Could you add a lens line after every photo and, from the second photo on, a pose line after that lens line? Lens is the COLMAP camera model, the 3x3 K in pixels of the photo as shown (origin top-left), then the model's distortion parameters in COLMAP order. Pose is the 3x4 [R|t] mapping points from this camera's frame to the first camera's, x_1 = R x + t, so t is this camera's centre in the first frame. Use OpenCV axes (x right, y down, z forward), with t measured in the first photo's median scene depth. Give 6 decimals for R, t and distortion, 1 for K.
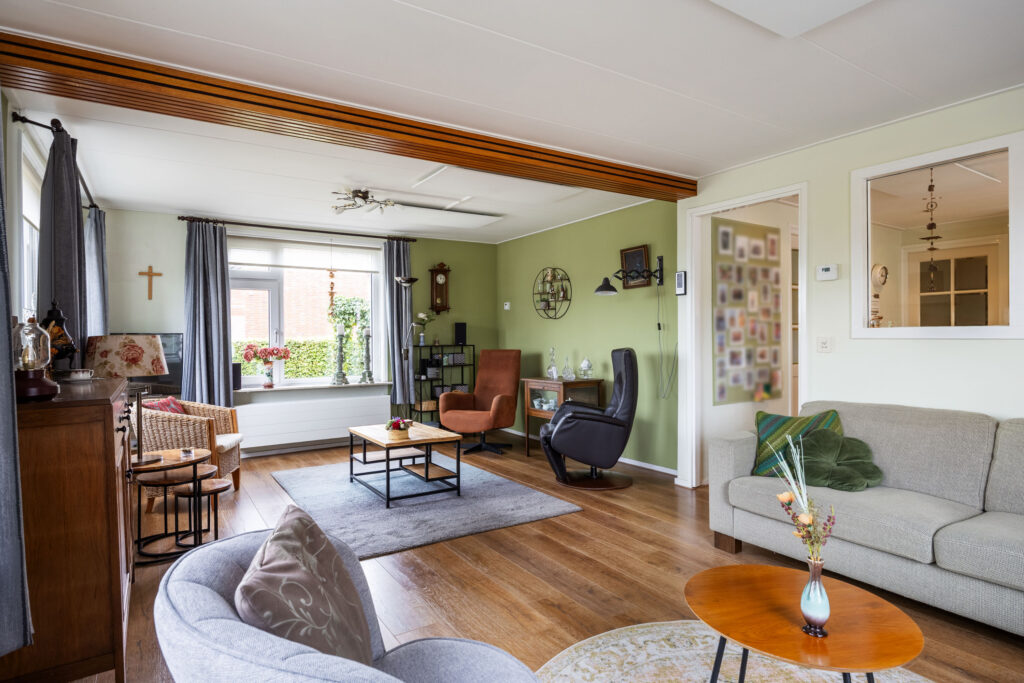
lens RADIAL K [[550.5, 0, 507.9], [0, 550.5, 335.8], [0, 0, 1]] dist [-0.005388, -0.000573]
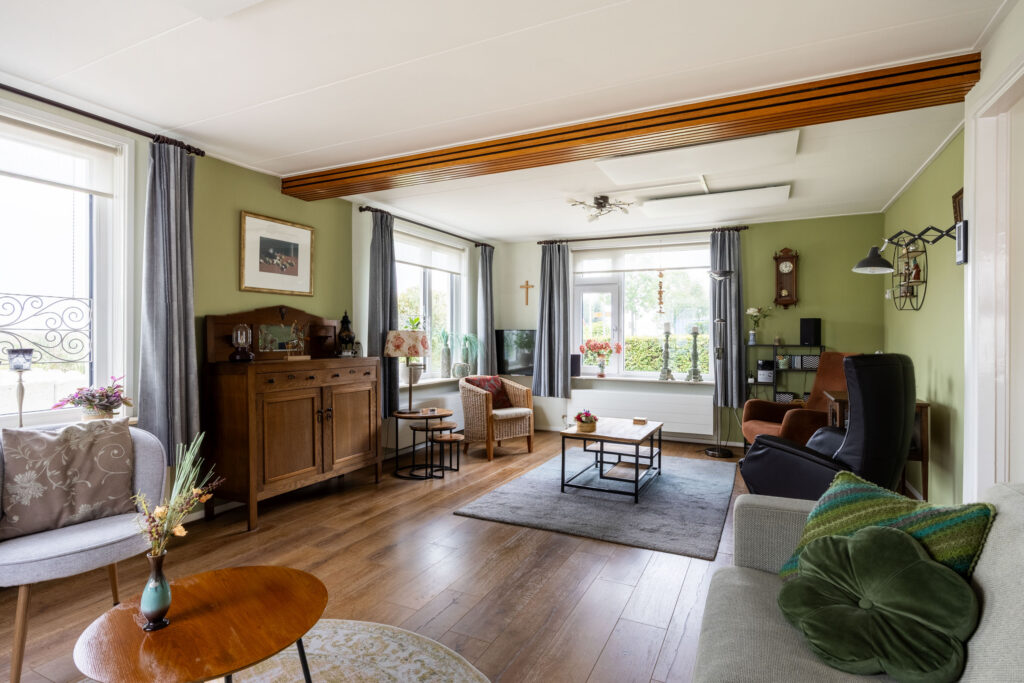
lens RADIAL K [[527.0, 0, 511.5], [0, 527.0, 338.0], [0, 0, 1]] dist [-0.000074, 0.000372]
pose [[0.530744, 0.015035, -0.847399, 0.439822], [-0.006692, 0.999886, 0.013549, -0.002298], [0.847506, -0.001521, 0.530784, 0.266231]]
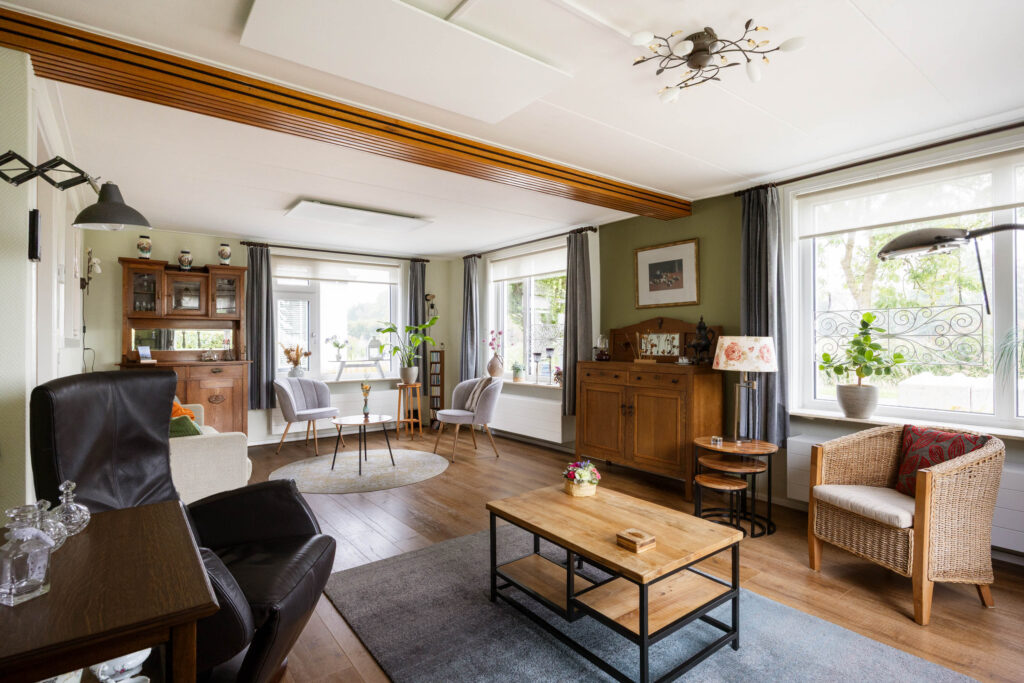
lens RADIAL K [[516.9, 0, 514.0], [0, 516.9, 337.7], [0, 0, 1]] dist [-0.000459, -0.000127]
pose [[-0.996651, 0.012486, -0.080812, -0.053882], [0.013060, 0.999893, -0.006574, 0.001050], [0.080721, -0.007607, -0.996708, 1.233187]]
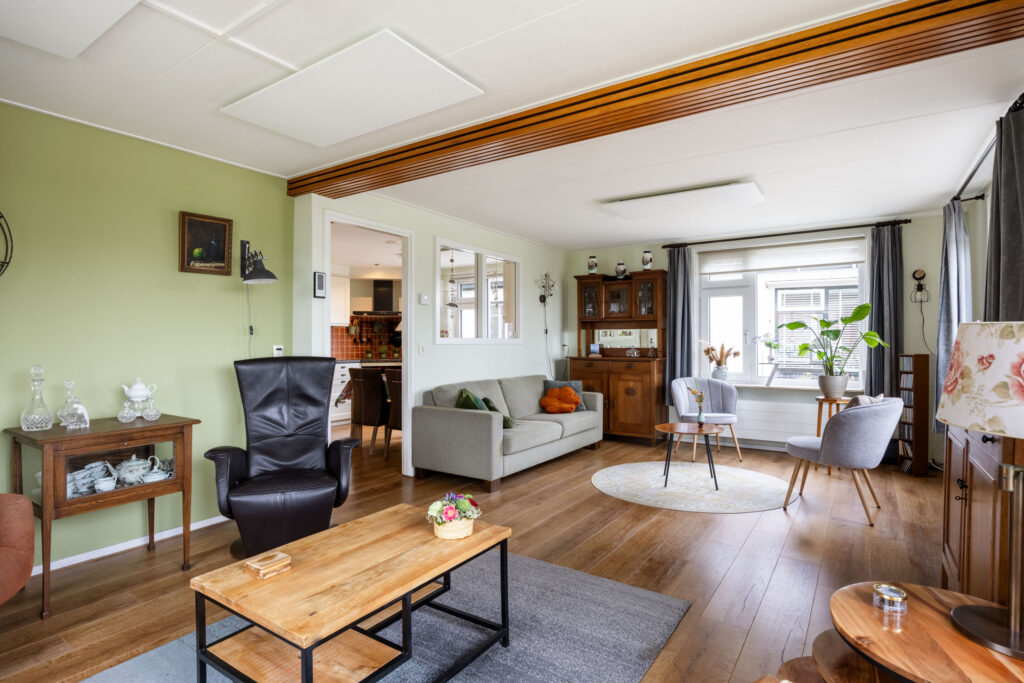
lens RADIAL K [[527.0, 0, 511.5], [0, 527.0, 338.0], [0, 0, 1]] dist [-0.000074, 0.000372]
pose [[-0.399804, 0.016342, 0.916455, -0.515833], [0.002704, 0.999858, -0.016650, 0.008405], [-0.916597, -0.004179, -0.399792, 0.876855]]
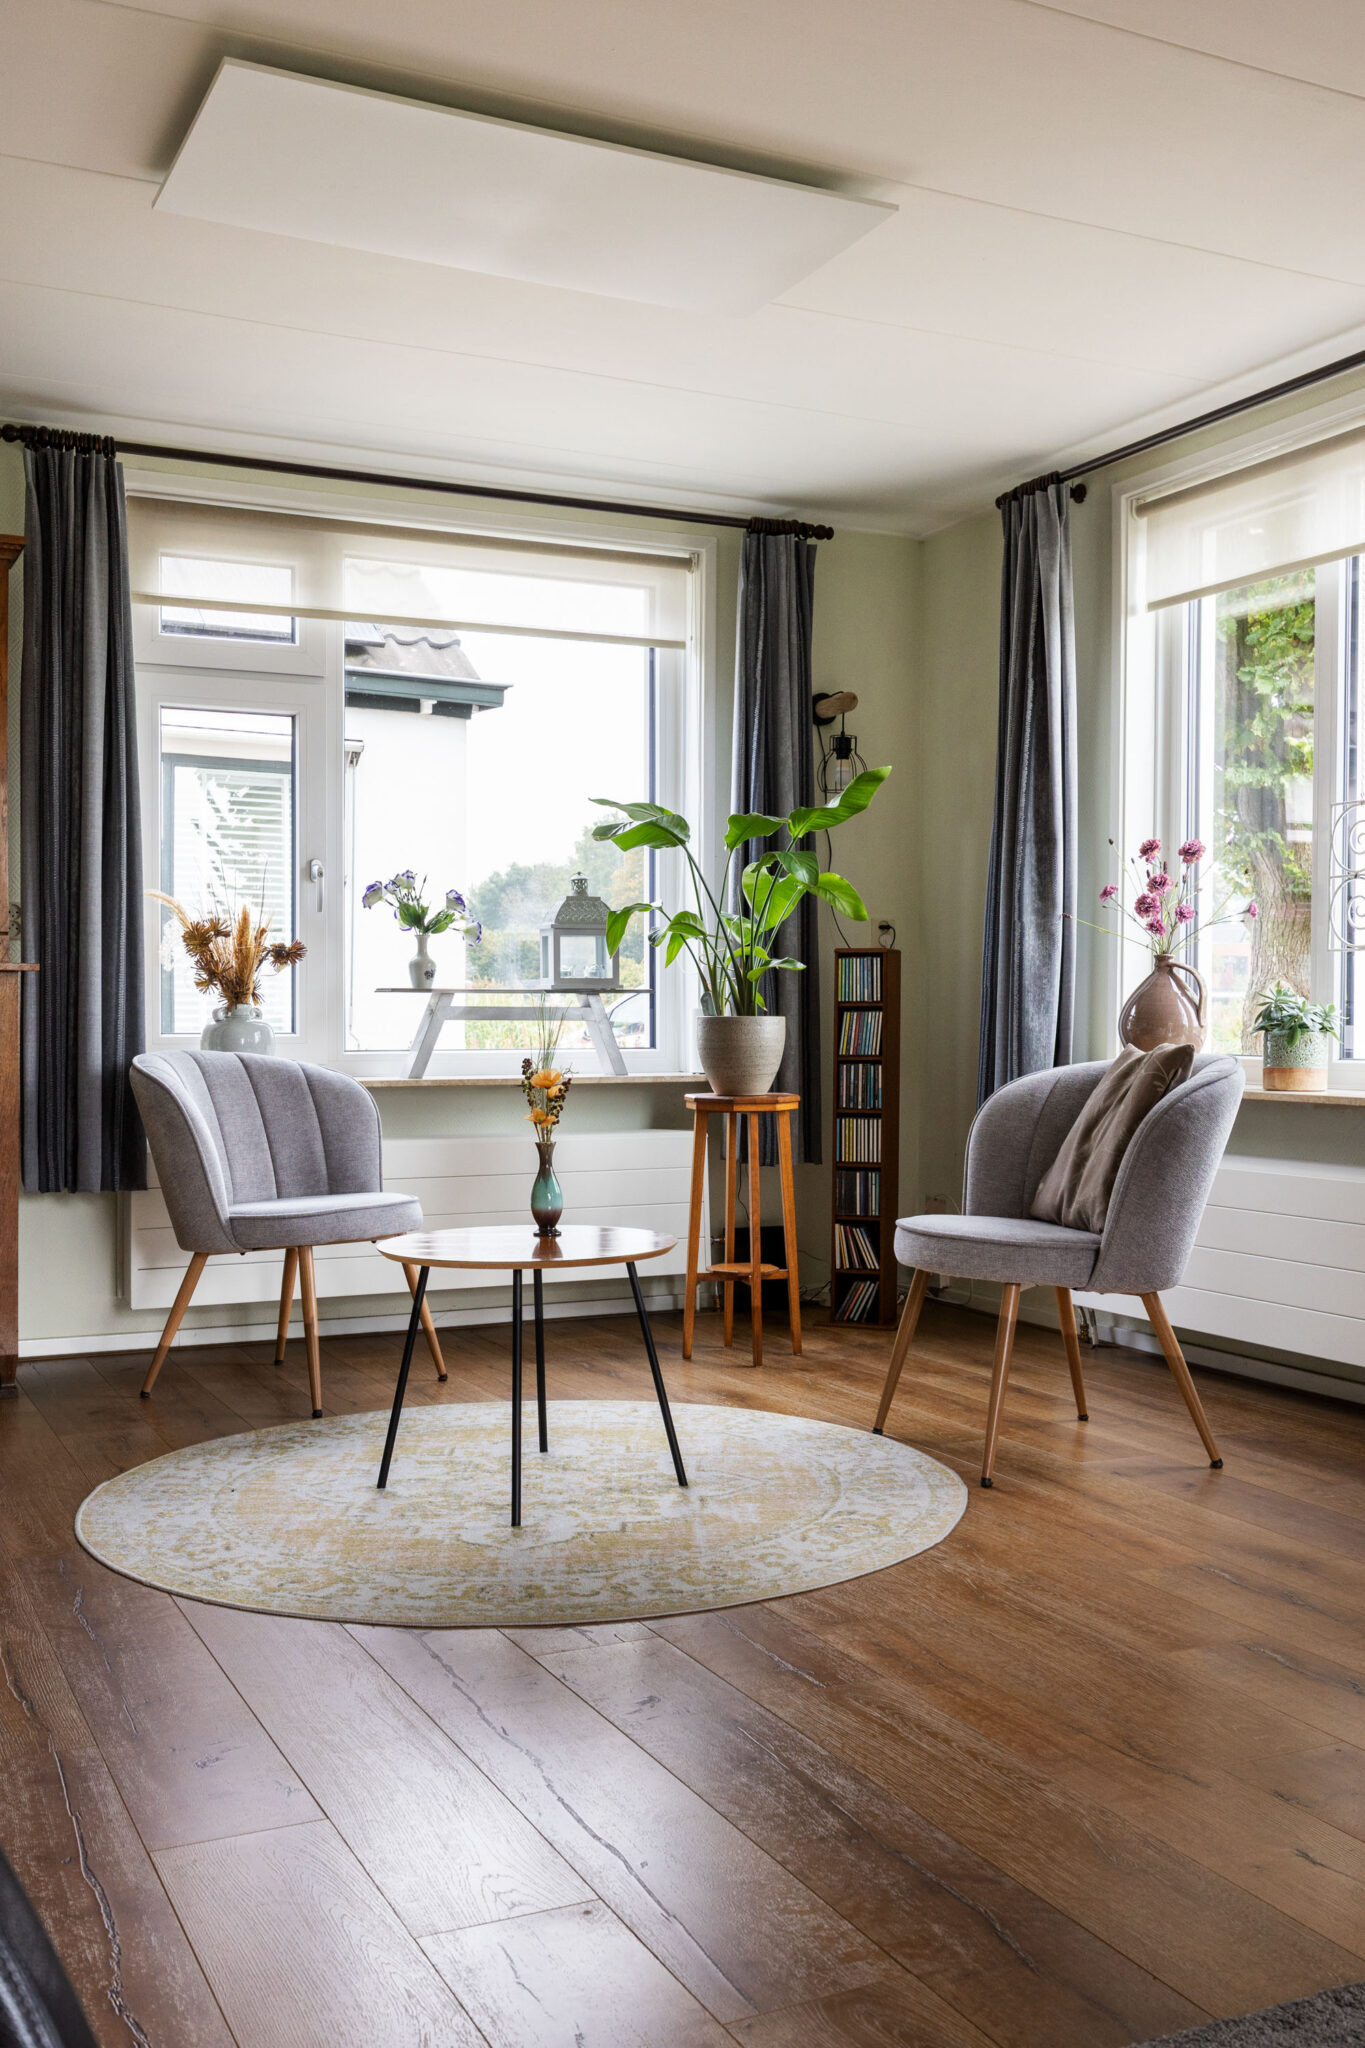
lens RADIAL K [[1956.3, 0, 682.5], [0, 1956.3, 1024.0], [0, 0, 1]] dist [-0.004266, -0.000902]
pose [[-0.992348, 0.005279, 0.123360, 0.005263], [0.005676, 0.999980, 0.002867, 0.060078], [-0.123343, 0.003545, -0.992358, 0.959419]]
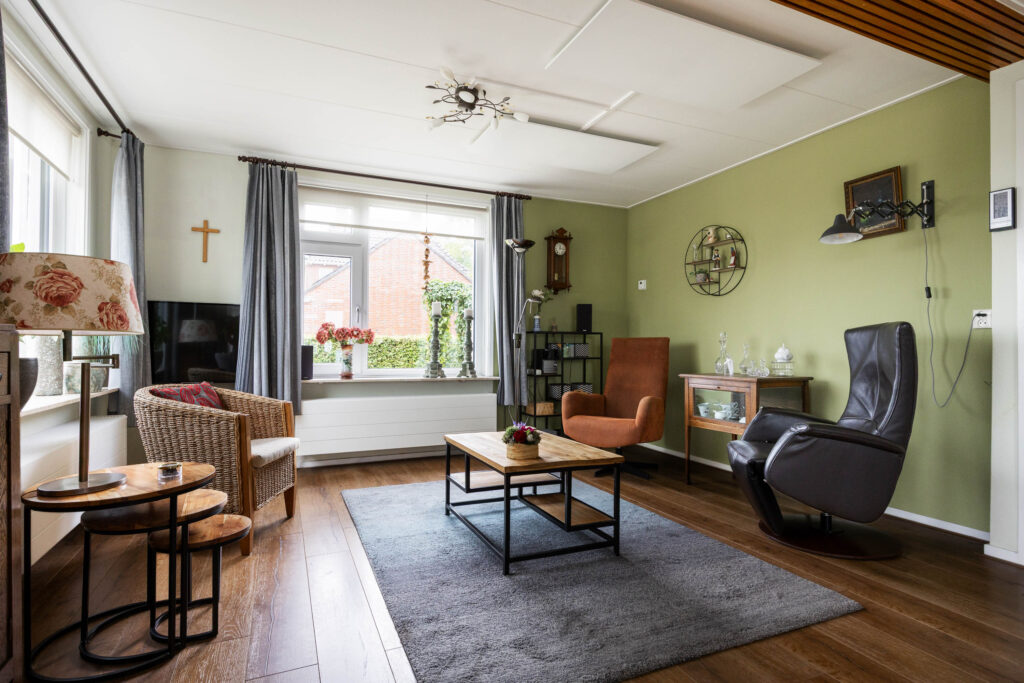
lens RADIAL K [[527.0, 0, 511.5], [0, 527.0, 338.0], [0, 0, 1]] dist [-0.000074, 0.000372]
pose [[0.987769, 0.011909, -0.155468, -0.092235], [-0.014151, 0.999811, -0.013319, 0.046318], [0.155280, 0.015356, 0.987751, 0.313709]]
